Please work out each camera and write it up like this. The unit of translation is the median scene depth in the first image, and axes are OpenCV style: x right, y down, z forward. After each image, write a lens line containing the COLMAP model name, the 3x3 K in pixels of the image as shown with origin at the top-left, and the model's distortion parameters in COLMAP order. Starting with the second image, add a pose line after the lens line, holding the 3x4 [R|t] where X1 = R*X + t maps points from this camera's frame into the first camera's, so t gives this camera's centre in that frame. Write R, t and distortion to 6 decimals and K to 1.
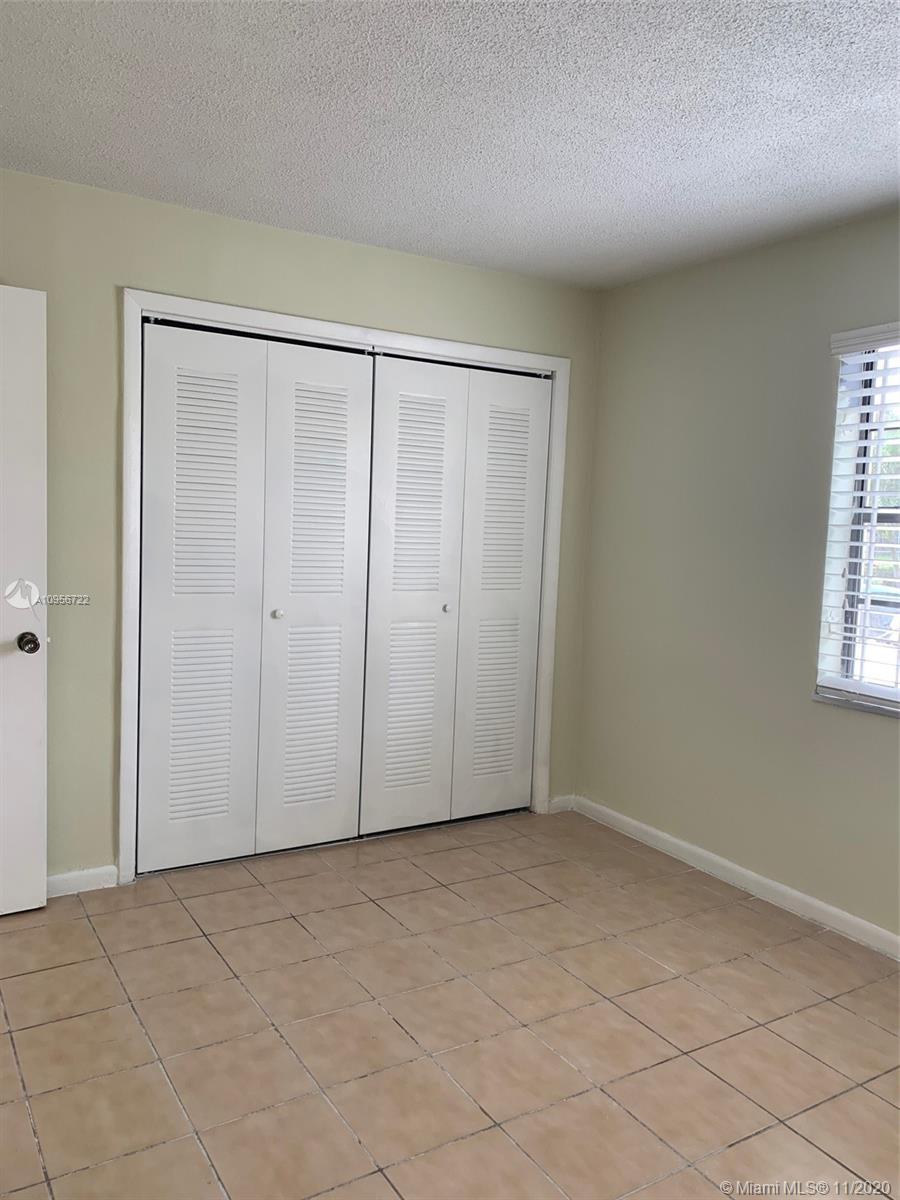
lens RADIAL K [[905.4, 0, 450.0], [0, 905.4, 600.0], [0, 0, 1]] dist [0.013018, -0.004185]
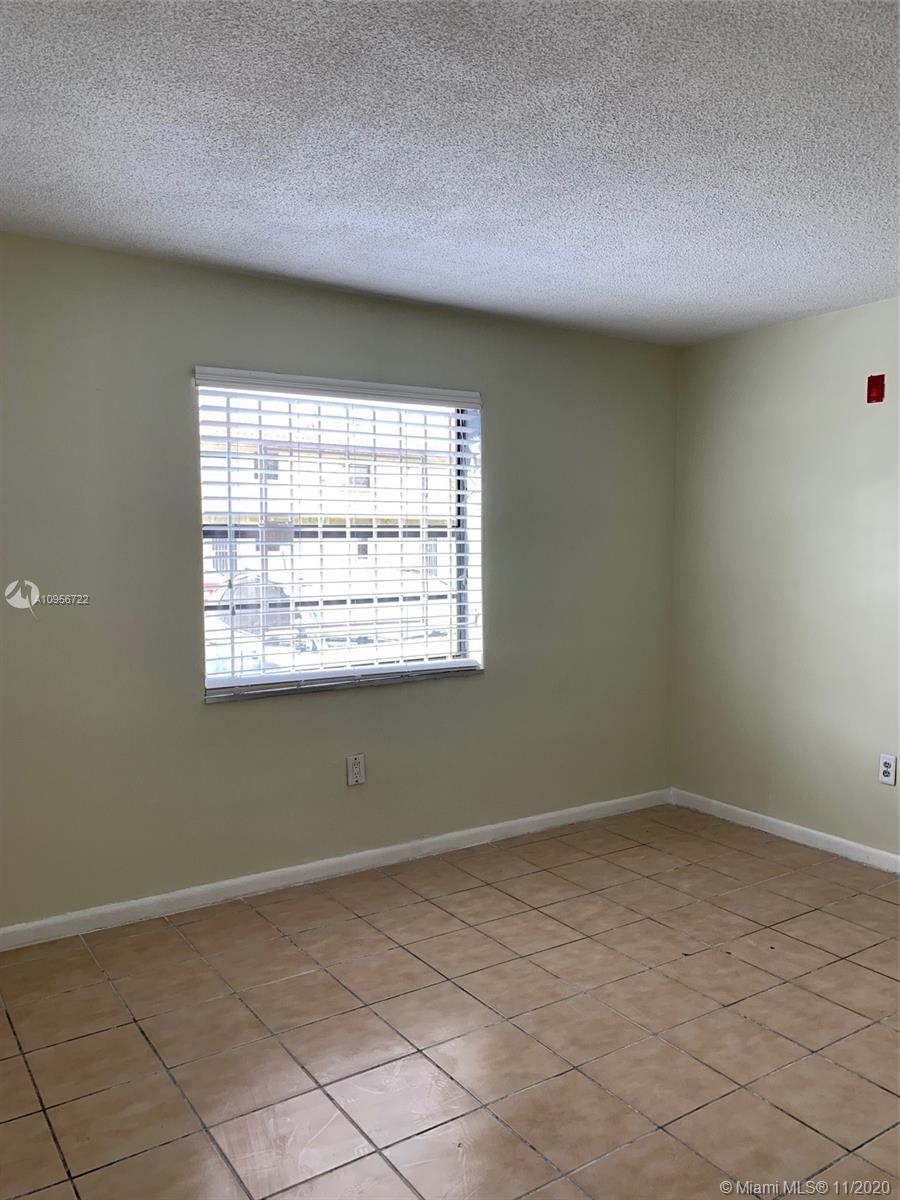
lens RADIAL K [[905.4, 0, 450.0], [0, 905.4, 600.0], [0, 0, 1]] dist [0.013018, -0.004185]
pose [[-0.026867, -0.101554, 0.994467, -0.743117], [0.090103, 0.990531, 0.103586, -0.107893], [-0.995570, 0.092387, -0.017462, 0.804275]]
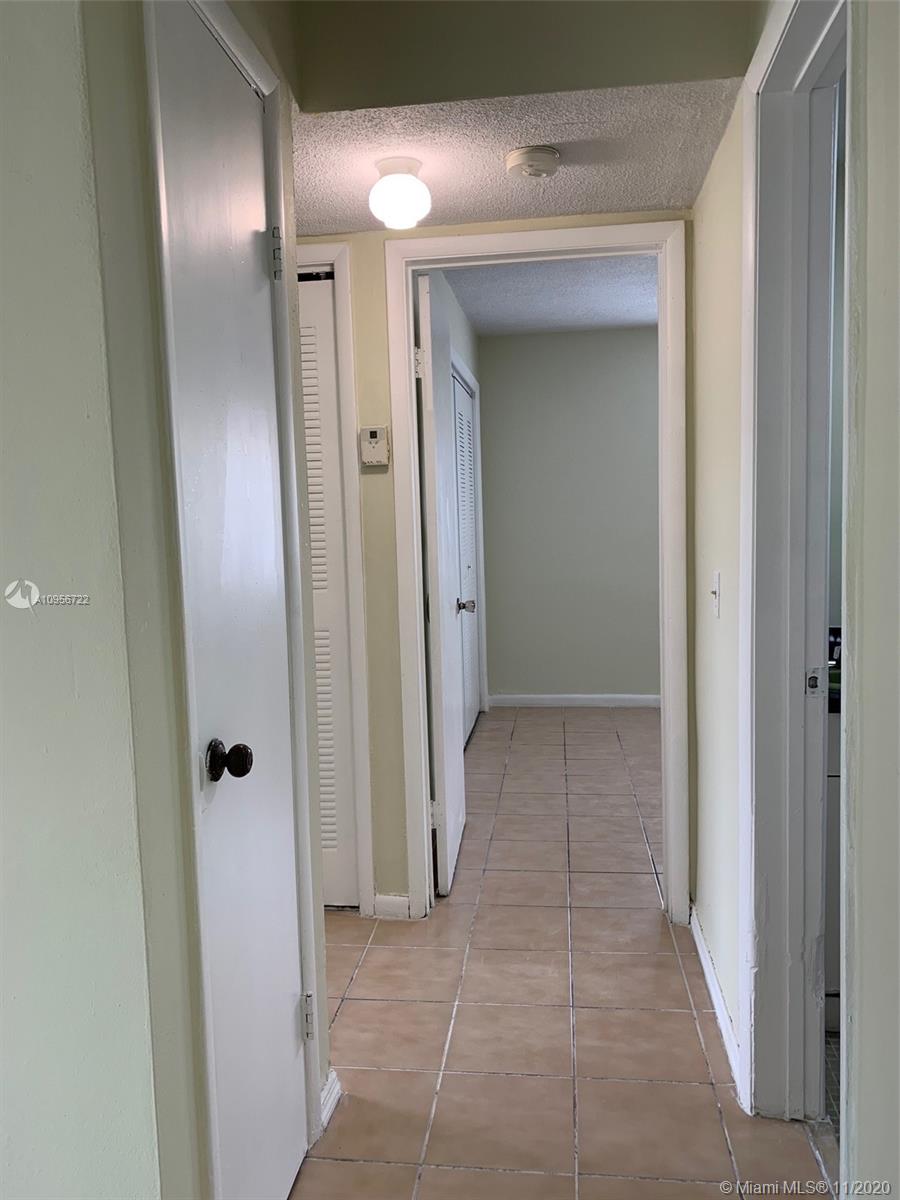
lens RADIAL K [[905.4, 0, 450.0], [0, 905.4, 600.0], [0, 0, 1]] dist [0.013018, -0.004185]
pose [[0.631601, -0.126738, 0.764865, -1.409413], [0.122746, 0.990452, 0.062759, -0.032518], [-0.765515, 0.054245, 0.641127, 0.234725]]
